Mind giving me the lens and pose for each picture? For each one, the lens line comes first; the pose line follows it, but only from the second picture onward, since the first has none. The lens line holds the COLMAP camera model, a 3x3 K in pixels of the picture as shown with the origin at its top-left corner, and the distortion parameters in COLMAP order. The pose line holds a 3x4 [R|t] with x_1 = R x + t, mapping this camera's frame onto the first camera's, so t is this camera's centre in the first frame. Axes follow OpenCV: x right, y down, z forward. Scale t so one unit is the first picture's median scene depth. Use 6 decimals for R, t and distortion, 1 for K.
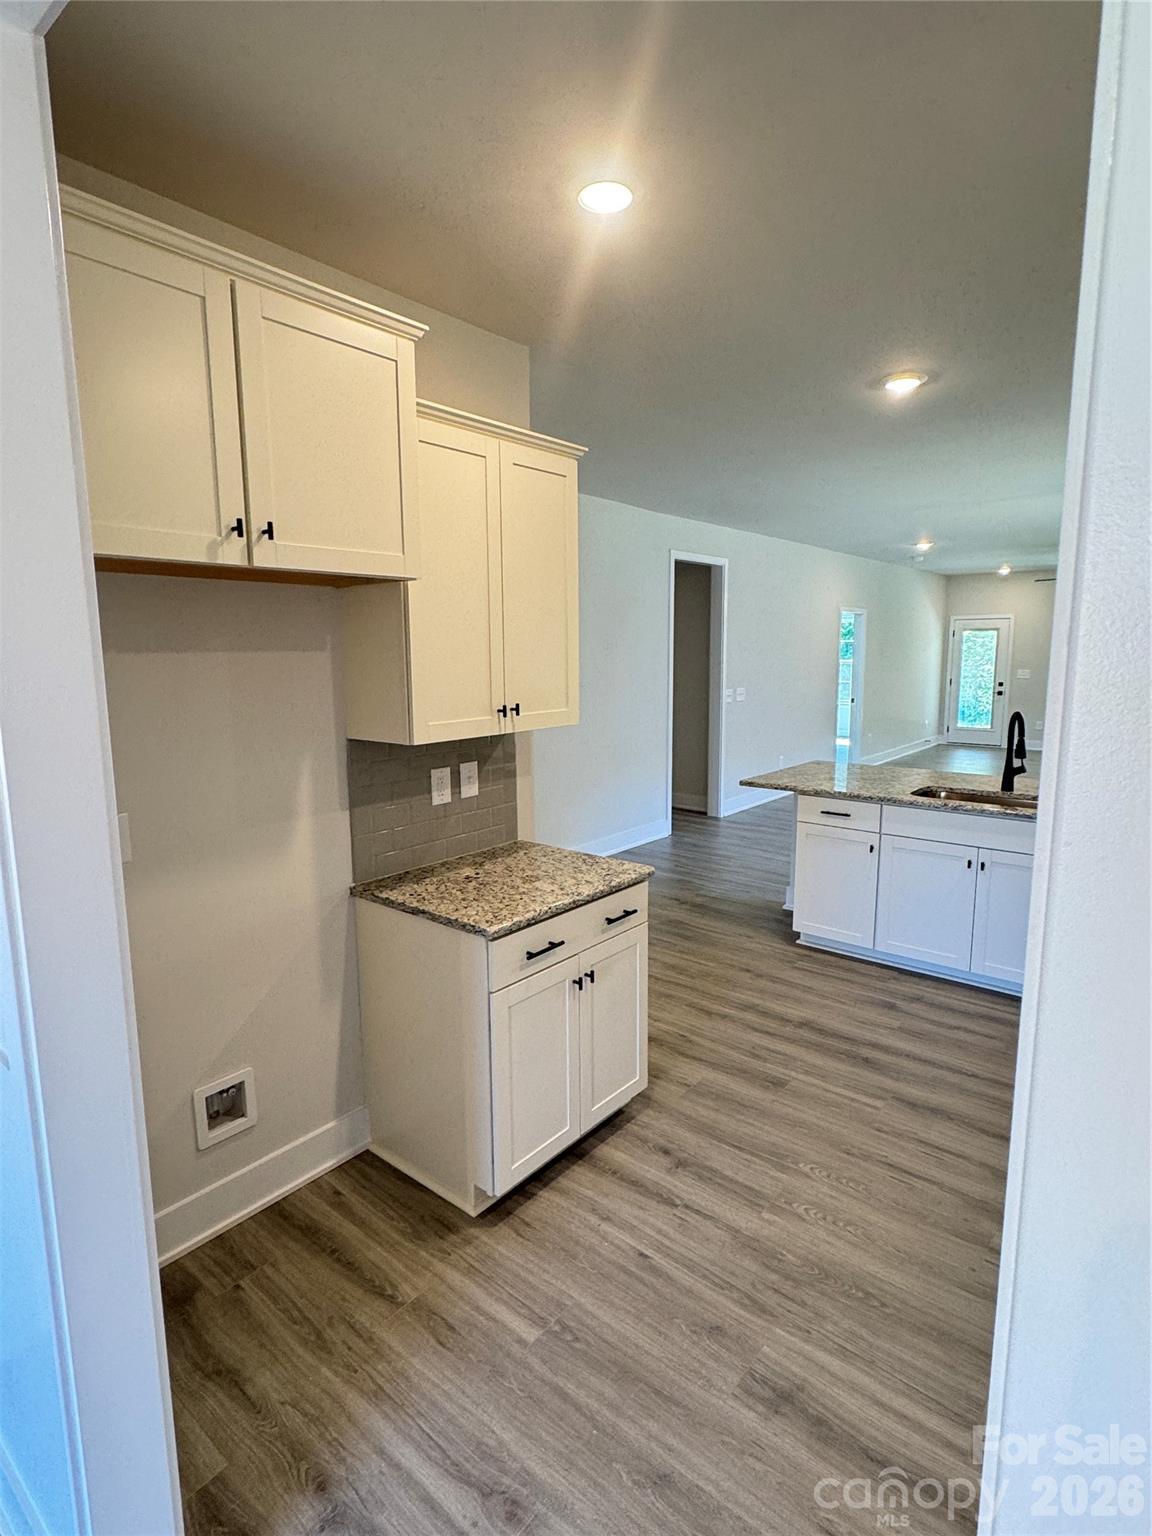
lens RADIAL K [[802.4, 0, 580.2], [0, 802.4, 762.6], [0, 0, 1]] dist [-0.003421, 0.003240]
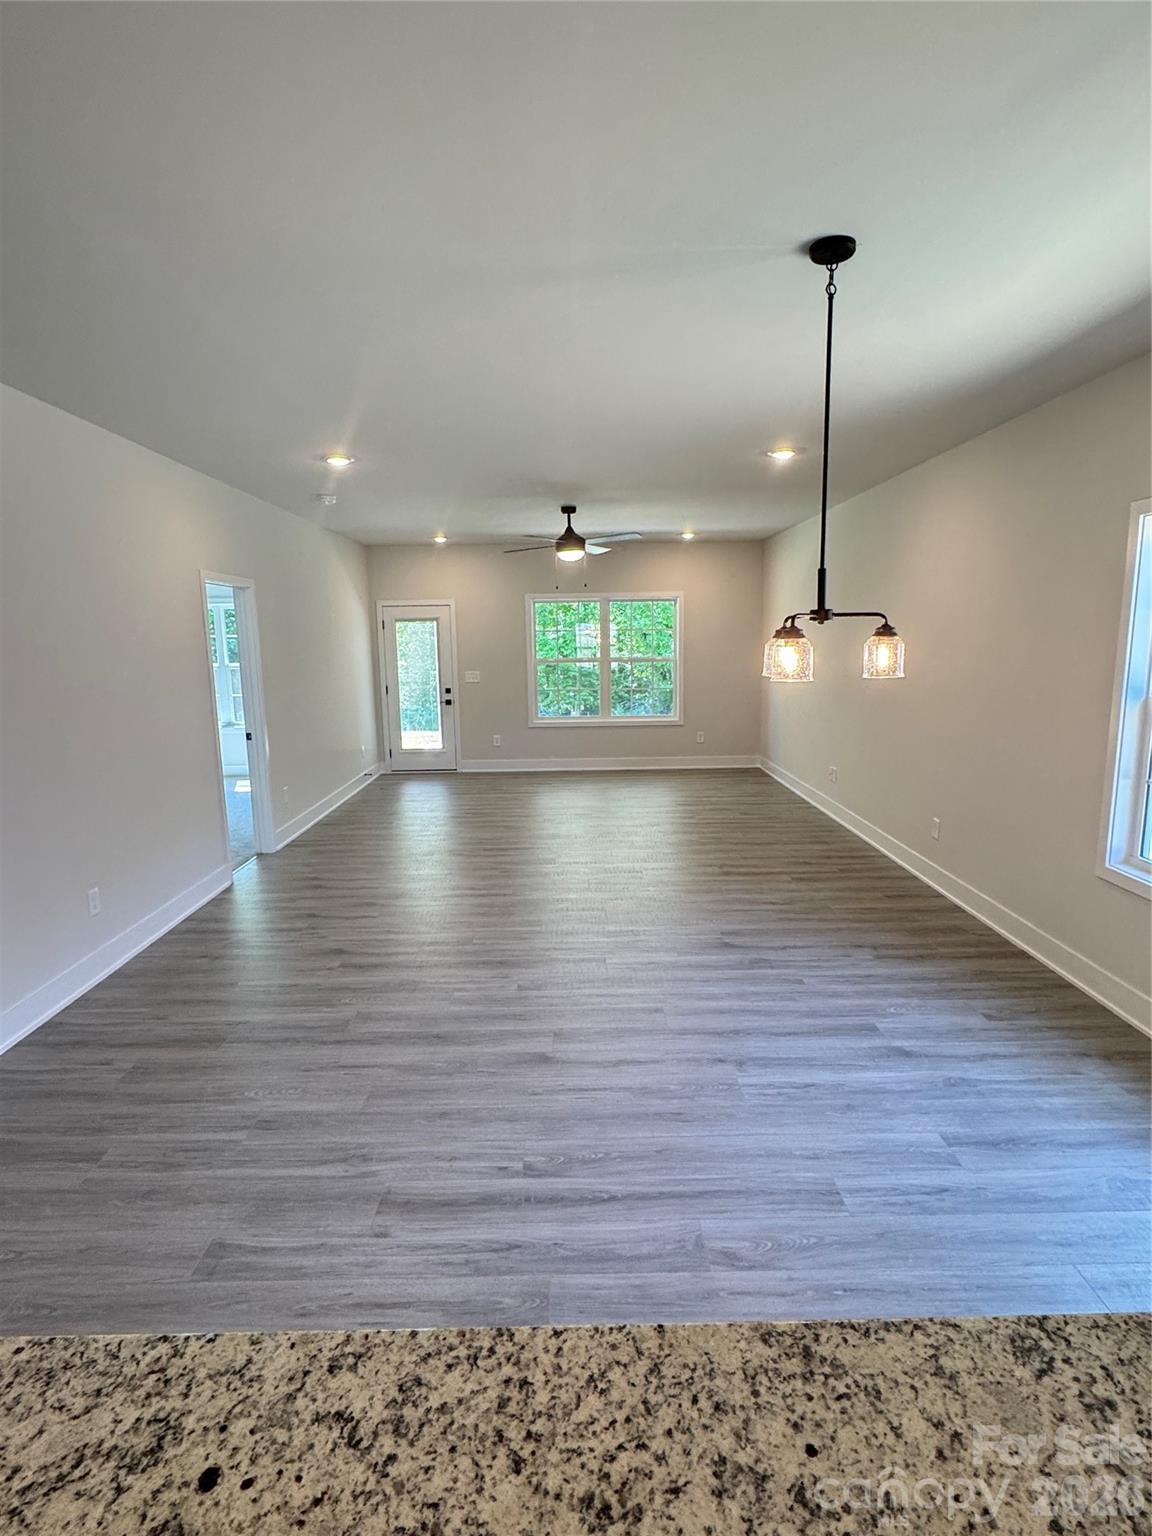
lens RADIAL K [[802.4, 0, 576.3], [0, 802.4, 770.7], [0, 0, 1]] dist [-0.003421, 0.003240]
pose [[0.768374, -0.111151, 0.630276, 0.526345], [0.103194, 0.993434, 0.049391, -0.196748], [-0.631627, 0.027090, 0.774799, 1.374224]]
